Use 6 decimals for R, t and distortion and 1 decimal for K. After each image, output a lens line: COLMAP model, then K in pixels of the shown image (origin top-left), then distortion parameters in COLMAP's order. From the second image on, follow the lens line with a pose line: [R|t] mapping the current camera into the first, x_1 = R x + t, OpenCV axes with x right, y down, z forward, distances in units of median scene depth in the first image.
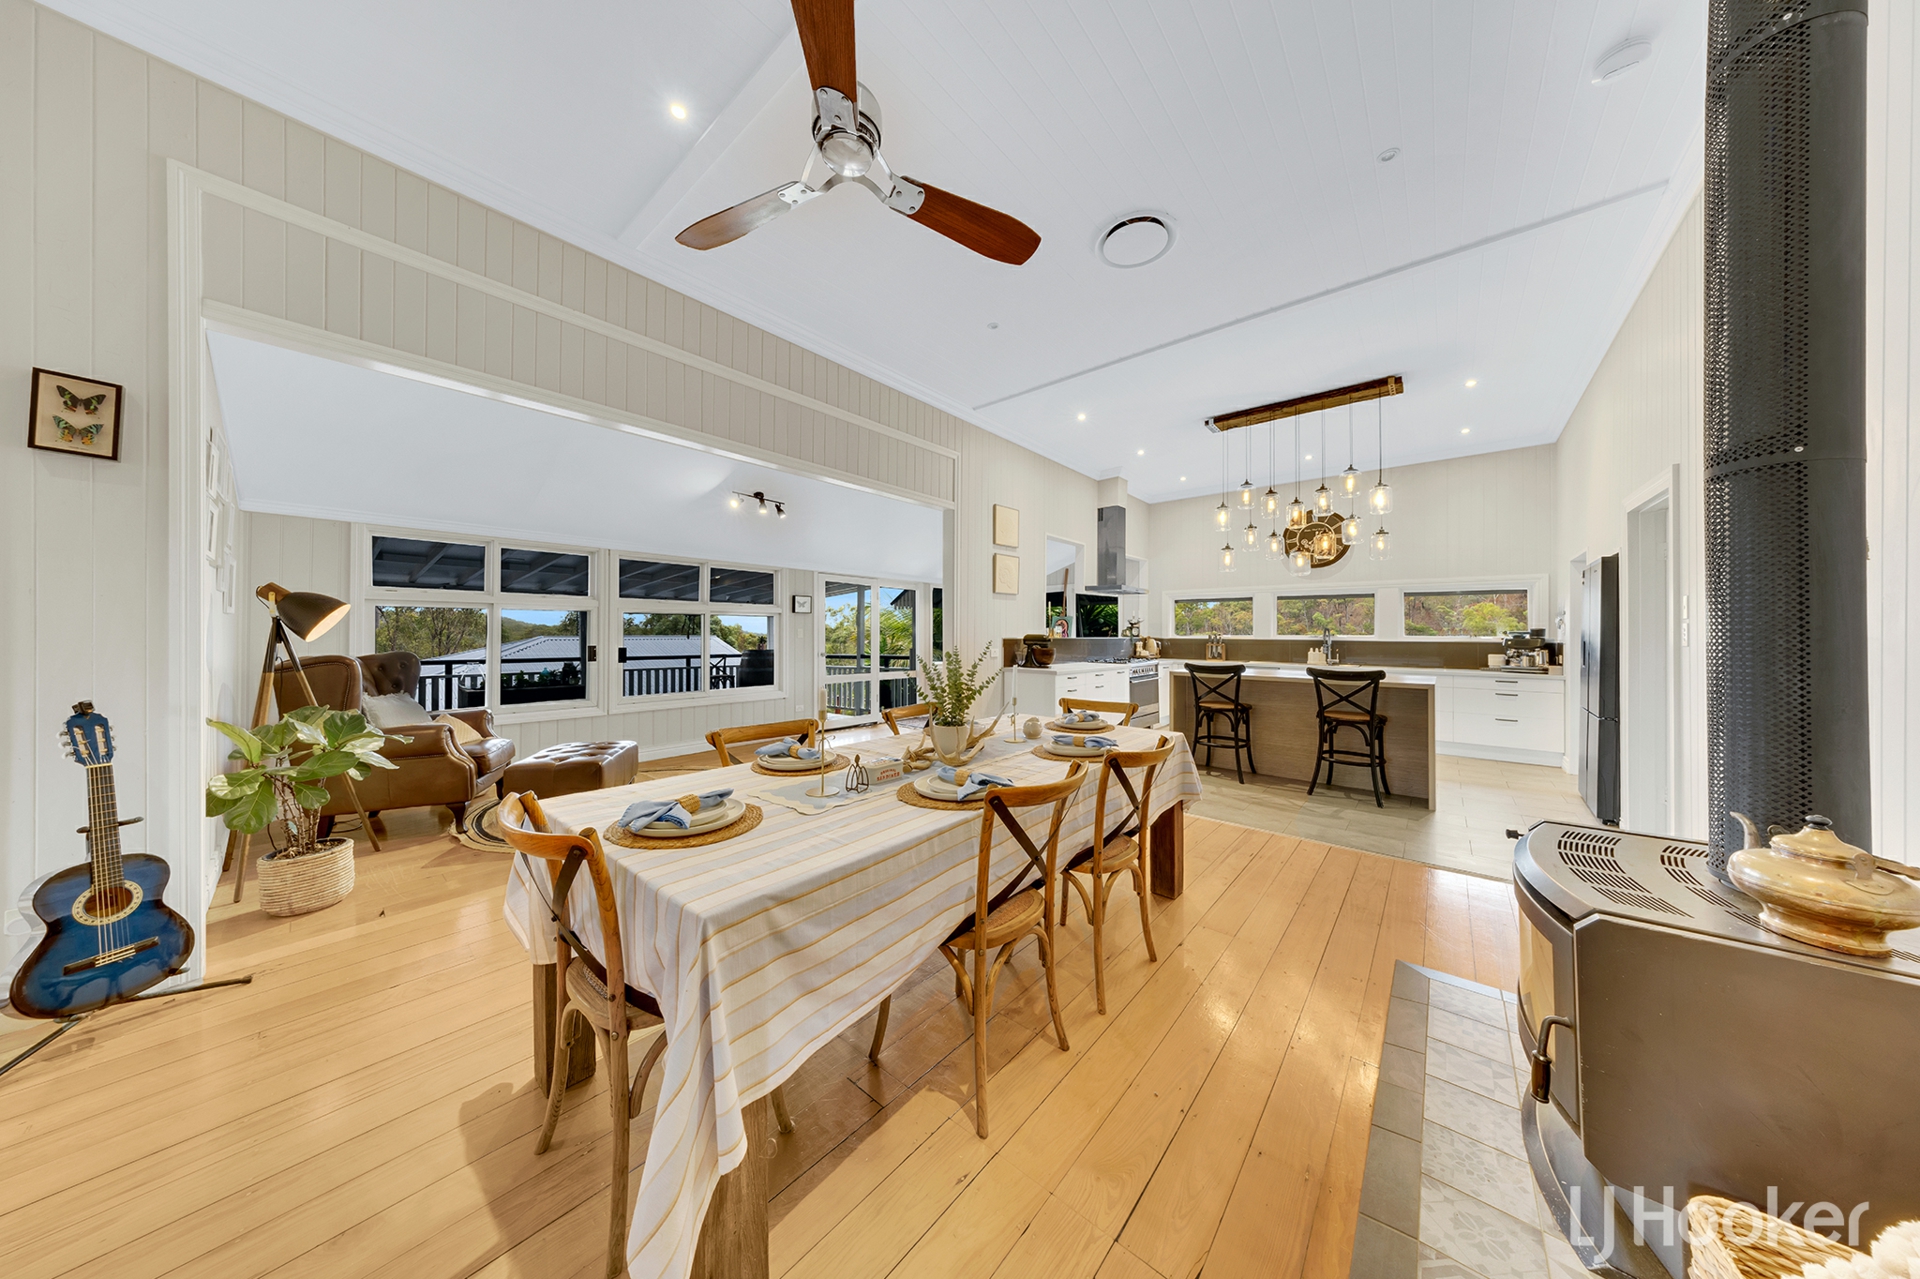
lens RADIAL K [[575.3, 0, 939.9], [0, 575.3, 625.0], [0, 0, 1]] dist [-0.005221, 0.000236]
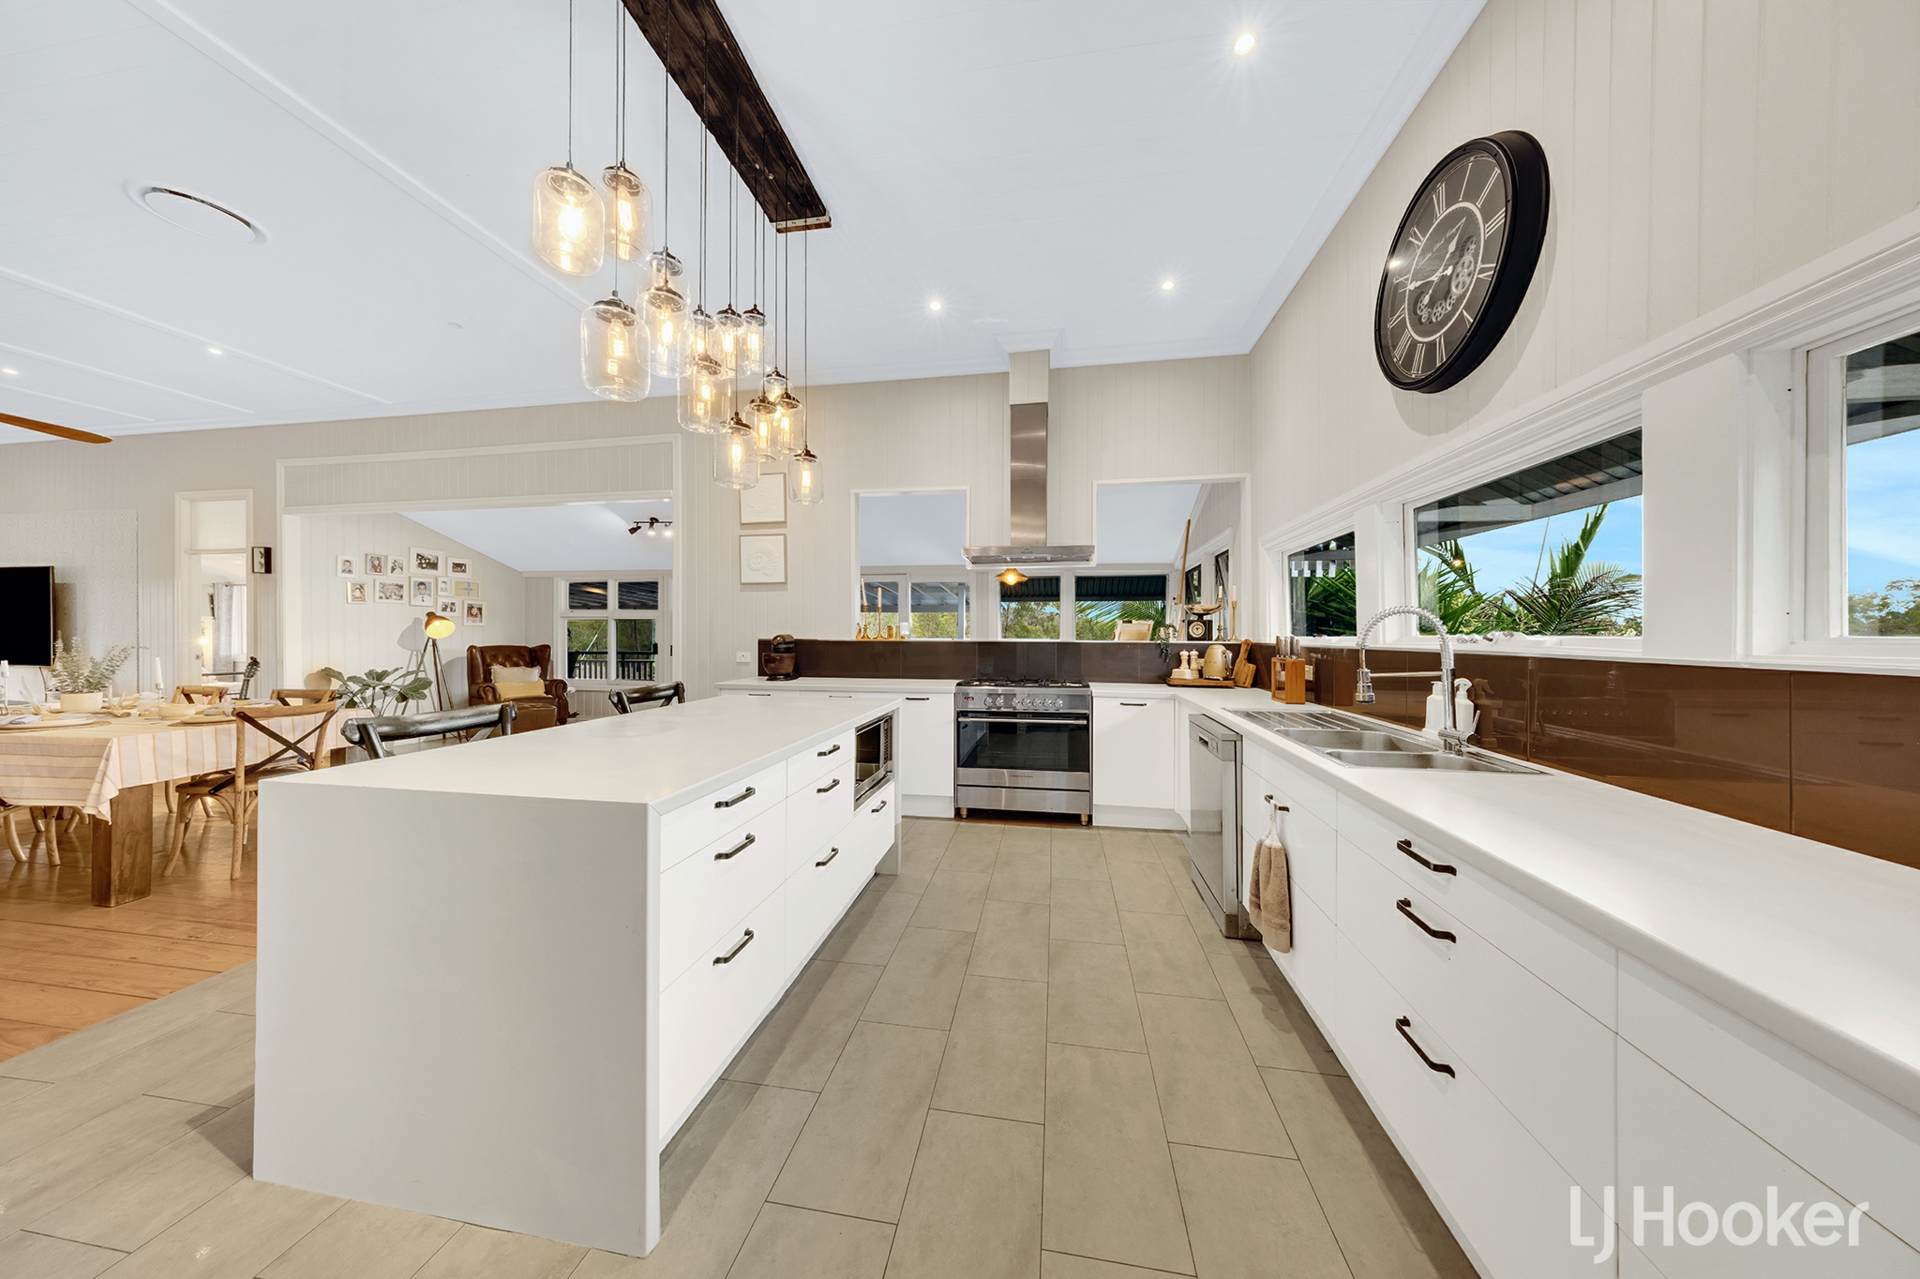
lens RADIAL K [[575.3, 0, 964.9], [0, 575.3, 620.2], [0, 0, 1]] dist [-0.005221, 0.000236]
pose [[0.531827, -0.024112, -0.846509, 0.952821], [0.013541, 0.999709, -0.019968, 0.016127], [0.846745, -0.000843, 0.531999, 0.835666]]
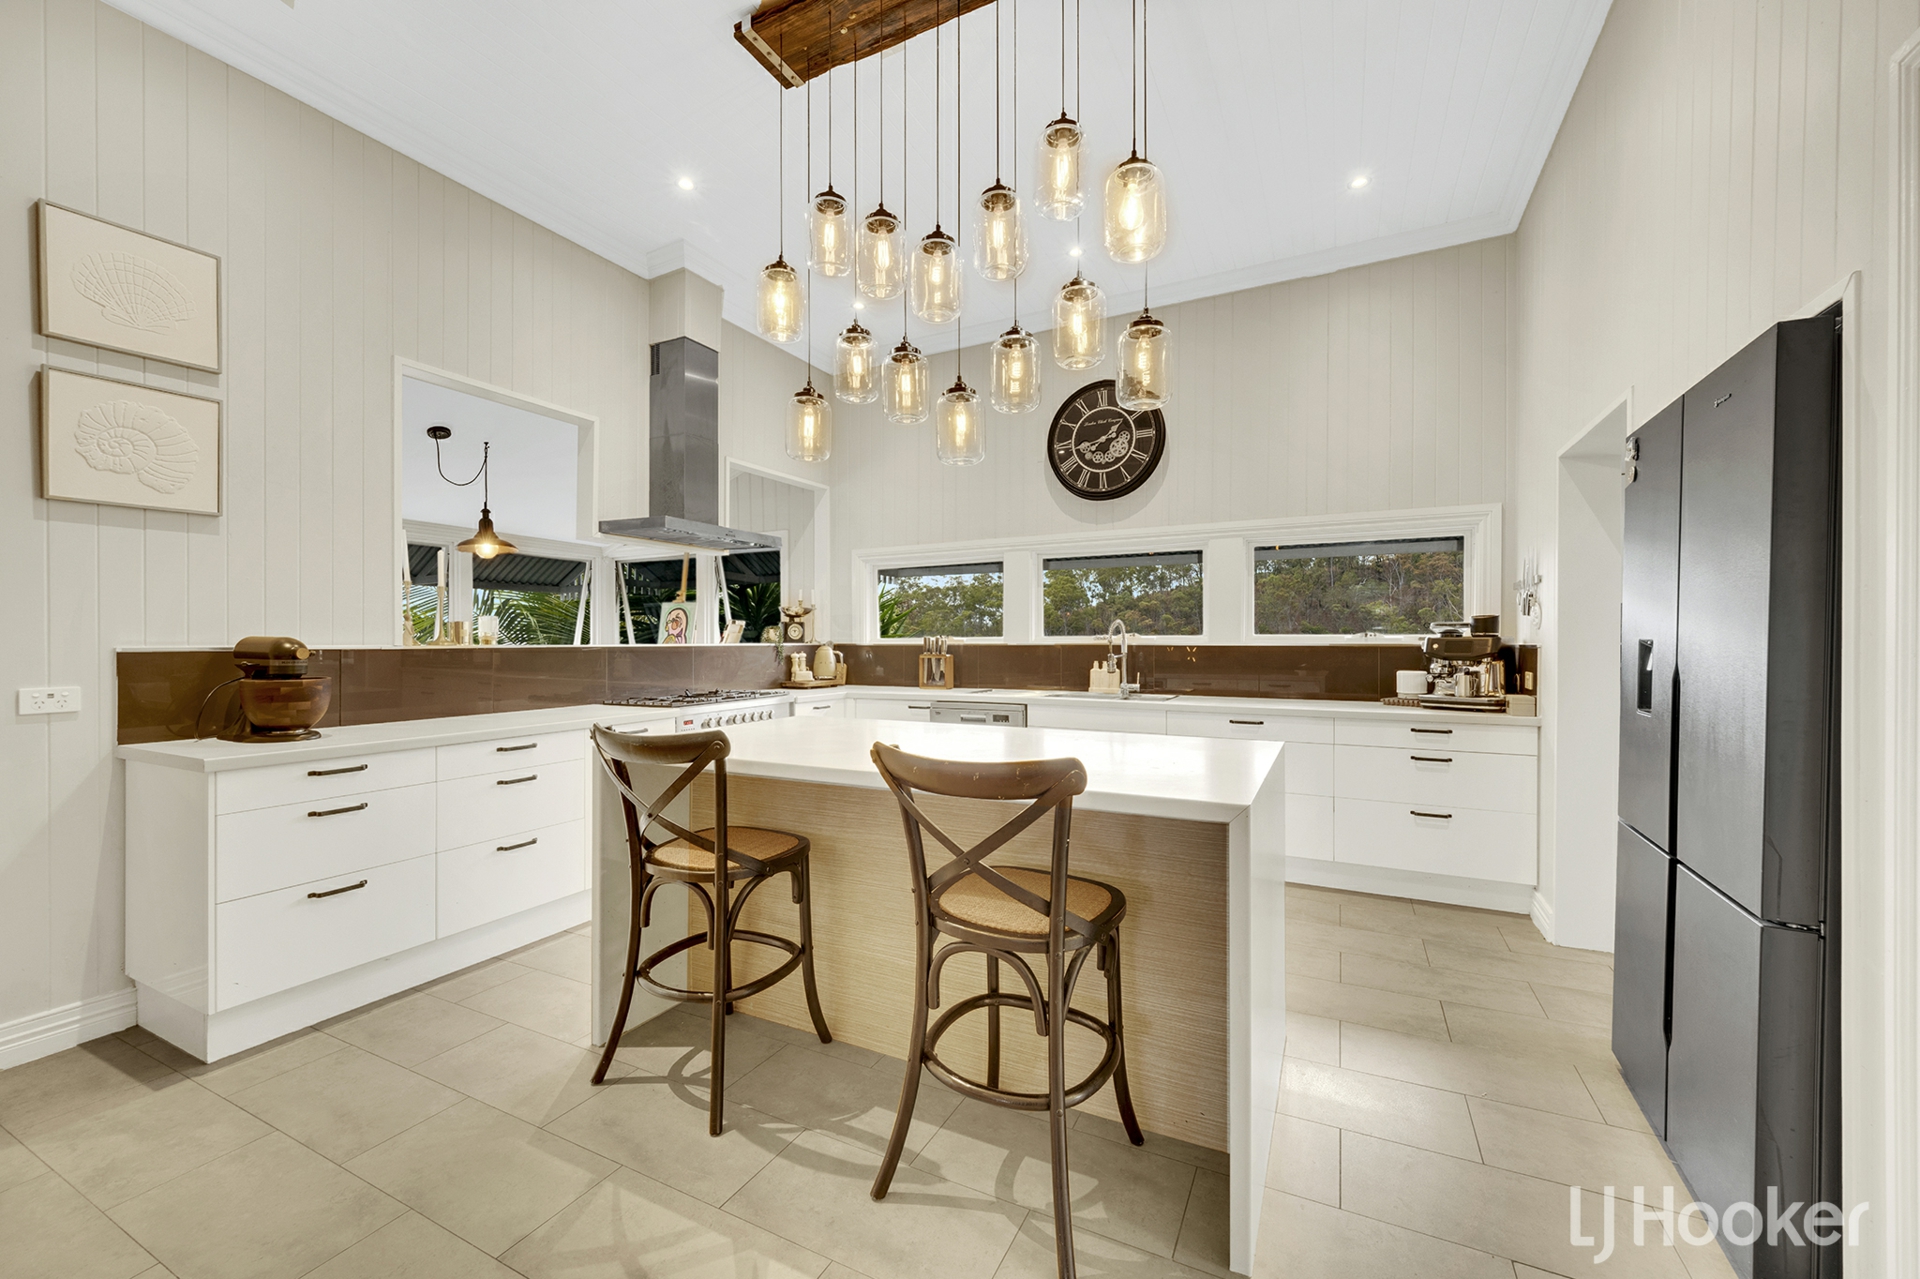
lens RADIAL K [[761.6, 0, 964.6], [0, 761.6, 636.6], [0, 0, 1]] dist [0.014593, -0.000259]
pose [[0.963774, -0.008332, 0.266589, 0.446110], [0.005627, 0.999925, 0.010908, 0.013663], [-0.266659, -0.009013, 0.963749, 0.487367]]
